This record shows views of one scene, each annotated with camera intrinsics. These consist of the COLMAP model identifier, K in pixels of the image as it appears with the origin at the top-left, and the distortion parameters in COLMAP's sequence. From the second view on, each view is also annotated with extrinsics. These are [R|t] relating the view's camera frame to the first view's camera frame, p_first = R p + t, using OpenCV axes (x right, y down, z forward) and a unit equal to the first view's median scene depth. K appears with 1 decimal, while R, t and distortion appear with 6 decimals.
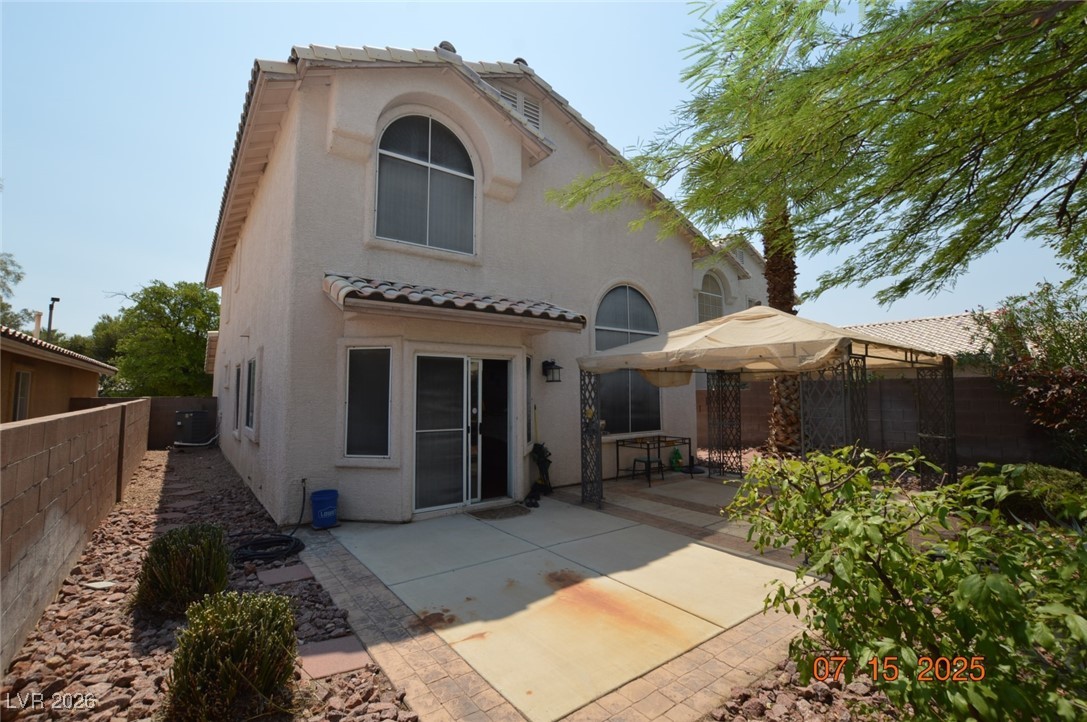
lens RADIAL K [[486.3, 0, 545.4], [0, 486.3, 359.0], [0, 0, 1]] dist [-0.024538, 0.000047]
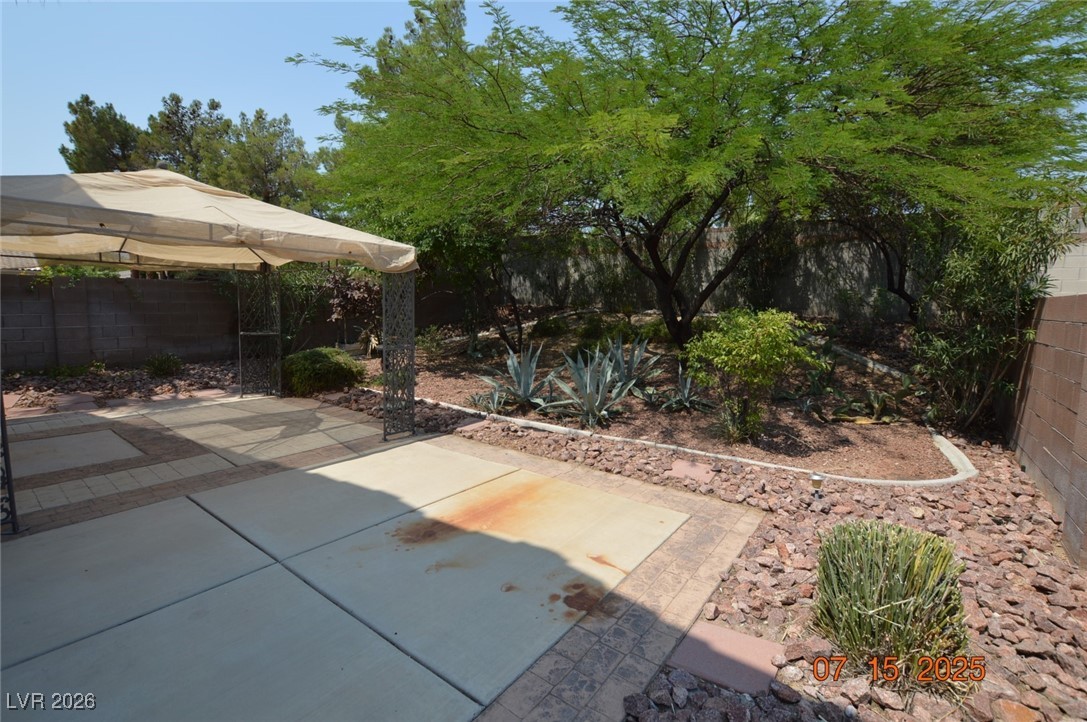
lens RADIAL K [[486.3, 0, 545.2], [0, 486.3, 362.4], [0, 0, 1]] dist [-0.024538, 0.000047]
pose [[-0.279781, -0.115816, 0.953052, -0.719801], [-0.078333, 0.992141, 0.097571, 0.104151], [-0.956863, -0.047357, -0.286655, 1.071126]]
